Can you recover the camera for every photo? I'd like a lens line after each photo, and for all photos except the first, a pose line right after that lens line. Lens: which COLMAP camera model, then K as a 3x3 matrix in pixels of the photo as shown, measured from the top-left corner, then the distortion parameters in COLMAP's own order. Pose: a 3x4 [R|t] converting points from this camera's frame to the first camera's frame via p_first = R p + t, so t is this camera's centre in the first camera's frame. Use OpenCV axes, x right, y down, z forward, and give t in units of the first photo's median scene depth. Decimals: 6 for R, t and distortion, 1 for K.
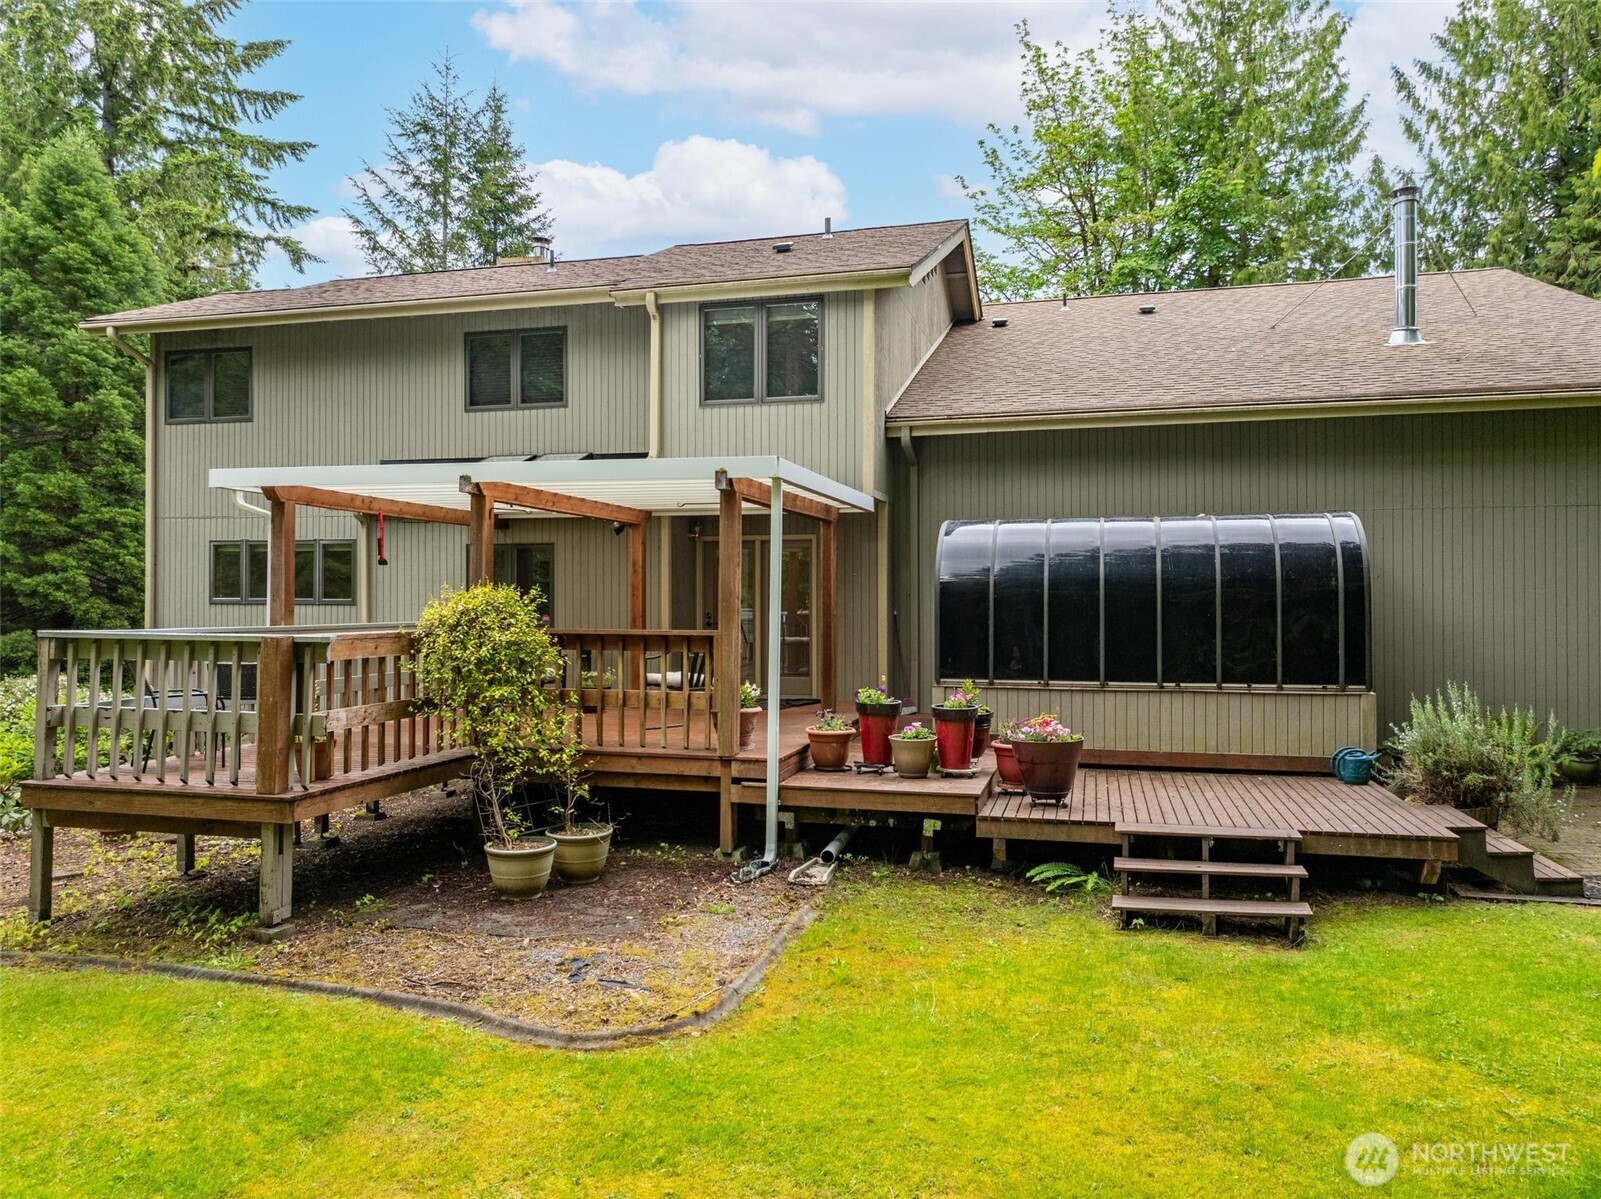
lens RADIAL K [[1090.0, 0, 807.8], [0, 1090.0, 603.5], [0, 0, 1]] dist [-0.007704, 0.008191]
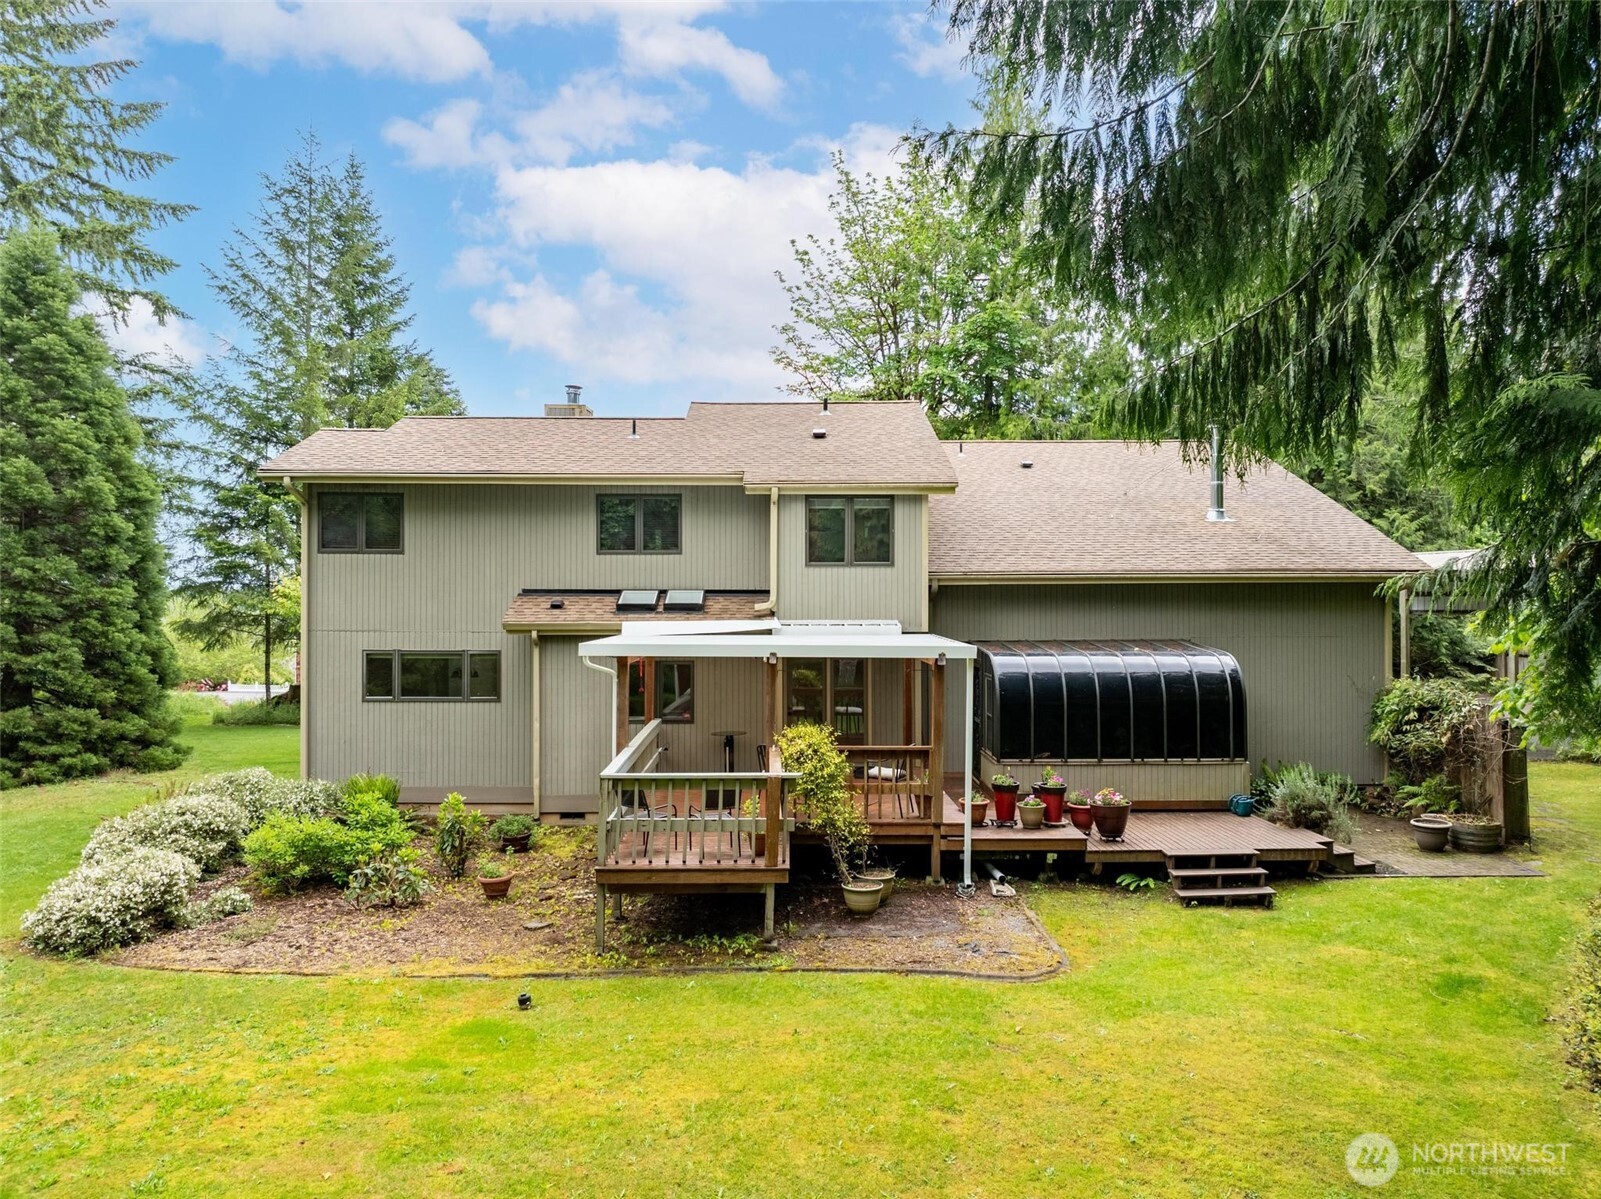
lens RADIAL K [[1090.0, 0, 795.2], [0, 1090.0, 594.8], [0, 0, 1]] dist [-0.007704, 0.008191]
pose [[0.963571, 0.001220, 0.267449, -0.628515], [0.000858, 0.999970, -0.007652, -0.168610], [-0.267450, 0.007603, 0.963542, -0.476258]]
